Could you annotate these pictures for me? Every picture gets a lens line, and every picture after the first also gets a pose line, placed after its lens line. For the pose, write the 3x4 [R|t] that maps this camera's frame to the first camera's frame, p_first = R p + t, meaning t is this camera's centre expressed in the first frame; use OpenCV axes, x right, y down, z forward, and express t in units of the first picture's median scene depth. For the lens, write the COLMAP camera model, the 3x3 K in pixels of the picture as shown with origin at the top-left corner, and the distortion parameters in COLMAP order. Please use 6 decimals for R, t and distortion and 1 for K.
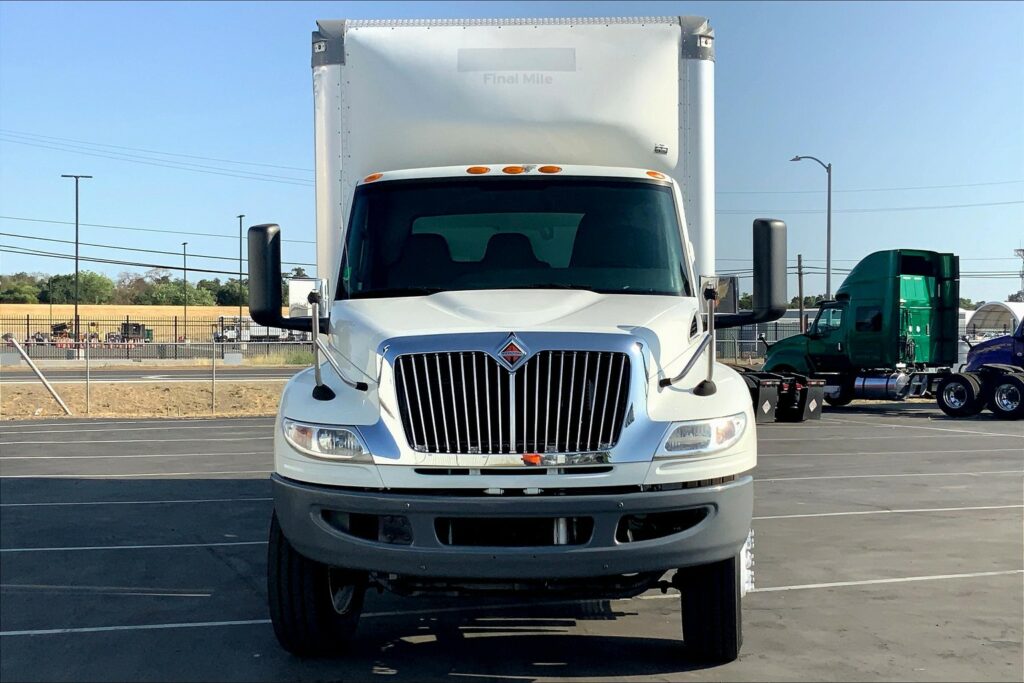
lens RADIAL K [[1380.8, 0, 512.0], [0, 1380.8, 341.5], [0, 0, 1]] dist [0.123052, 0.003376]
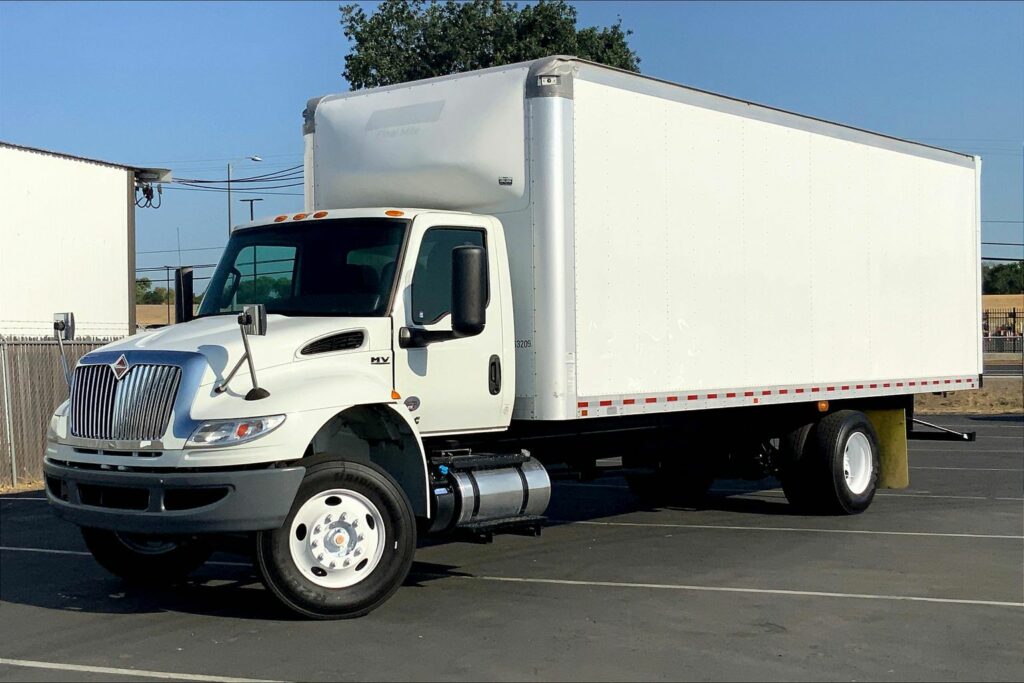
lens RADIAL K [[1454.9, 0, 556.0], [0, 1454.9, 342.7], [0, 0, 1]] dist [0.198301, 0.048914]
pose [[0.773477, -0.002461, -0.633820, 1.074950], [0.007786, 0.999954, 0.005618, -0.016505], [0.633777, -0.009281, 0.773460, 0.125116]]
